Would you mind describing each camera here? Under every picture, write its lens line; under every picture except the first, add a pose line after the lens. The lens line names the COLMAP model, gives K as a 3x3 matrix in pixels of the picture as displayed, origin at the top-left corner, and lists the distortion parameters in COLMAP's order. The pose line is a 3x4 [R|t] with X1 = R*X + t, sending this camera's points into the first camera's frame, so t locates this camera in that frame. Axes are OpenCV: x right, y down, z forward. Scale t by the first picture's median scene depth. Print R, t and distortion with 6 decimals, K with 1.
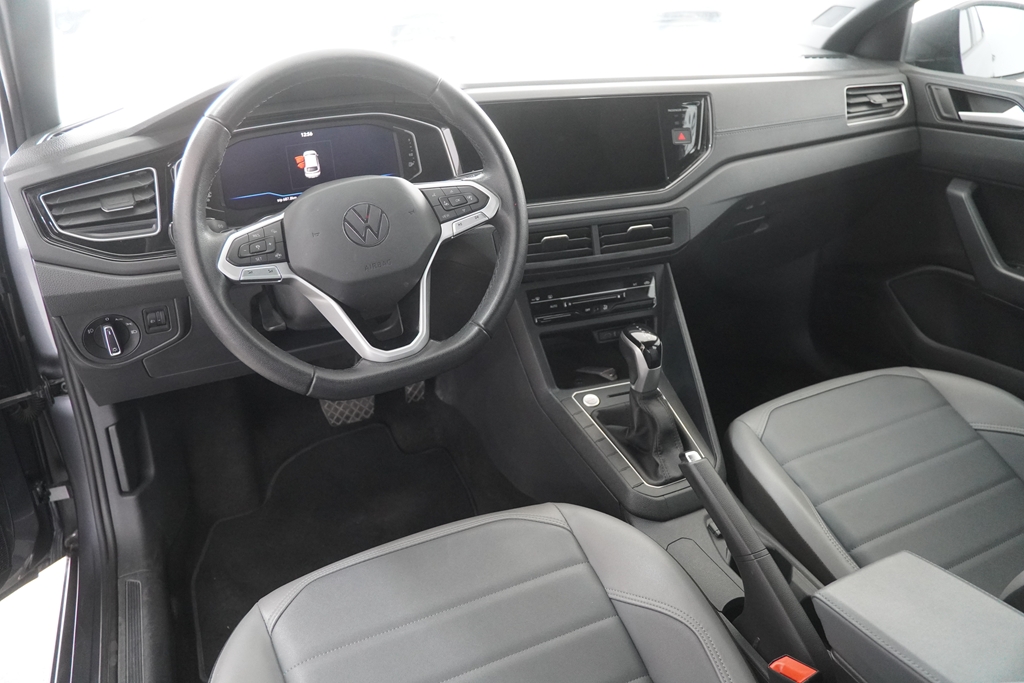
lens RADIAL K [[742.7, 0, 511.5], [0, 742.7, 335.2], [0, 0, 1]] dist [-0.128179, 0.069228]
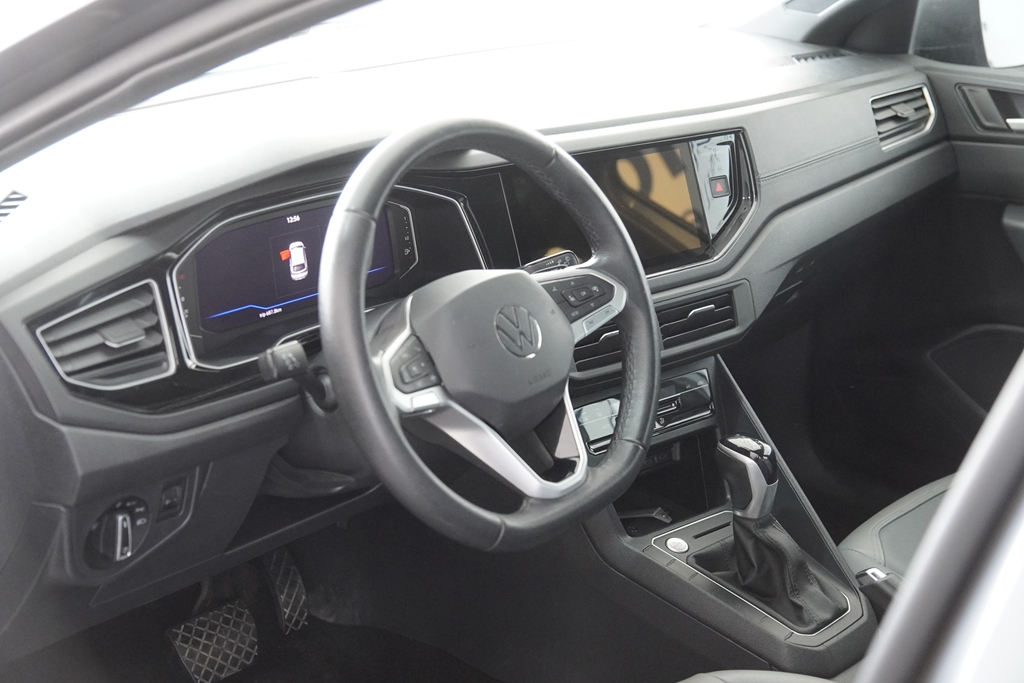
lens RADIAL K [[1579.2, 0, 512.0], [0, 1579.2, 341.5], [0, 0, 1]] dist [0.214605, 0.087977]
pose [[0.921397, -0.097133, 0.376287, -0.609559], [0.148469, 0.982796, -0.109855, 0.037171], [-0.359143, 0.157088, 0.919967, -0.426060]]
